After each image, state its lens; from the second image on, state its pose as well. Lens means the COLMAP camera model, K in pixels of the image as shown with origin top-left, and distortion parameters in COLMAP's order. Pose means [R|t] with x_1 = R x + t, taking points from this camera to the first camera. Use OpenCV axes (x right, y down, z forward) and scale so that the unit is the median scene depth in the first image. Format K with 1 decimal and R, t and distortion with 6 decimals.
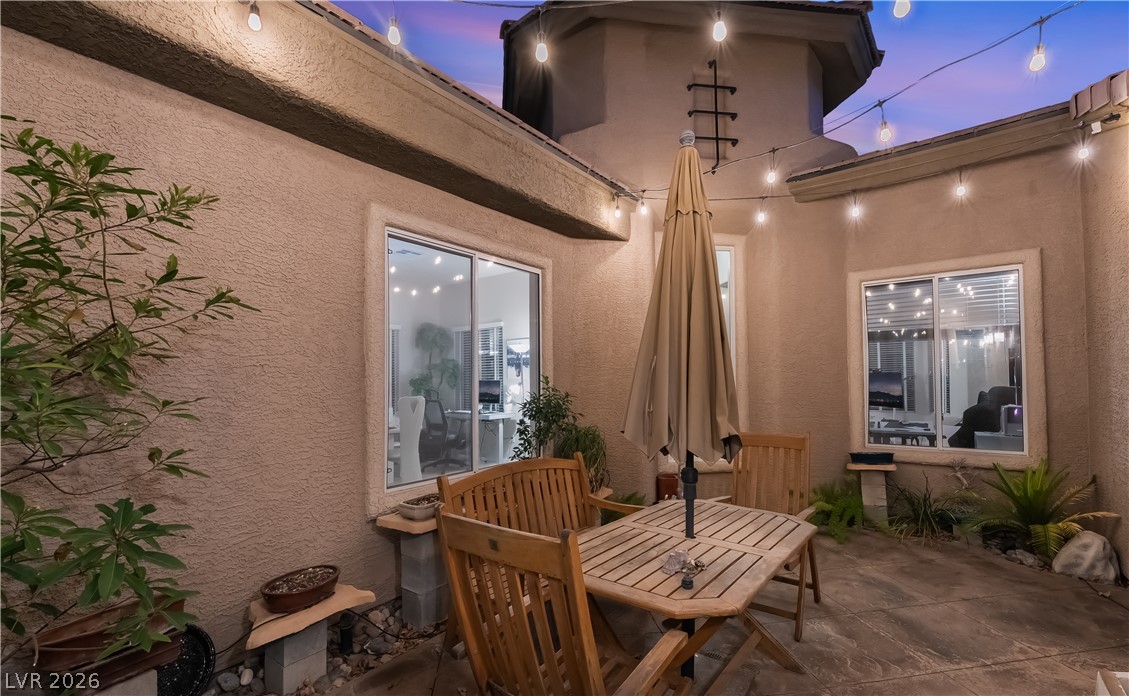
lens RADIAL K [[481.4, 0, 568.3], [0, 481.4, 367.7], [0, 0, 1]] dist [0.002059, -0.000434]
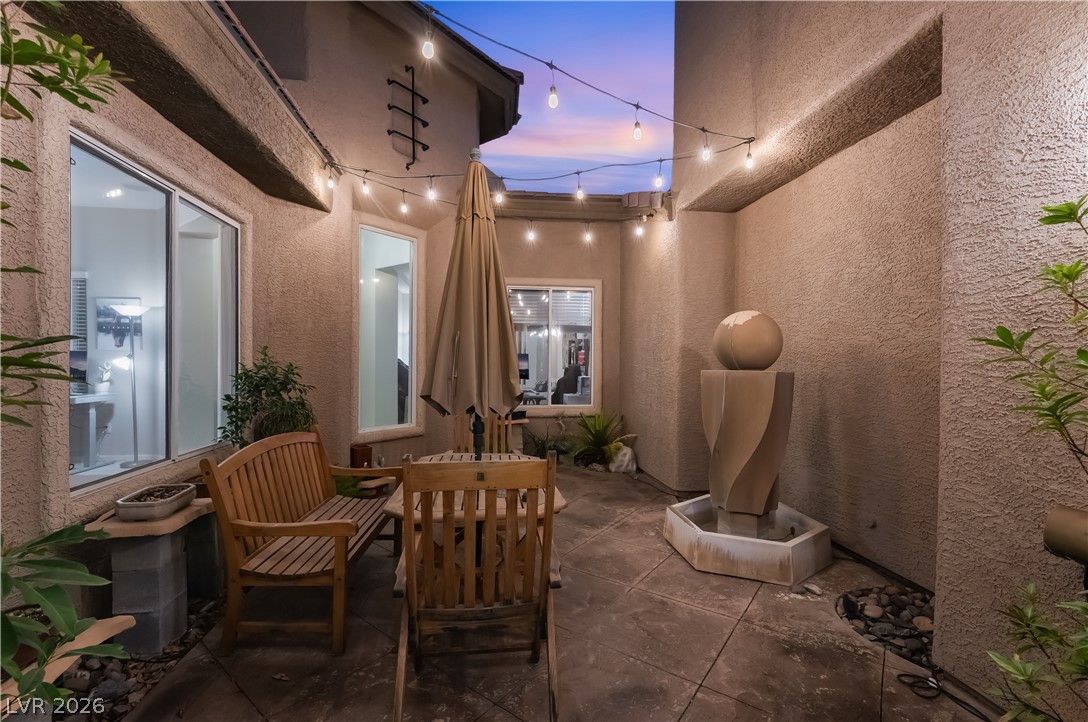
lens RADIAL K [[448.7, 0, 549.4], [0, 448.7, 361.2], [0, 0, 1]] dist [0.001424, -0.000689]
pose [[0.723284, 0.015312, 0.690381, -0.209174], [-0.035390, 0.999262, 0.014914, 0.012848], [-0.689644, -0.035220, 0.723292, 0.014950]]
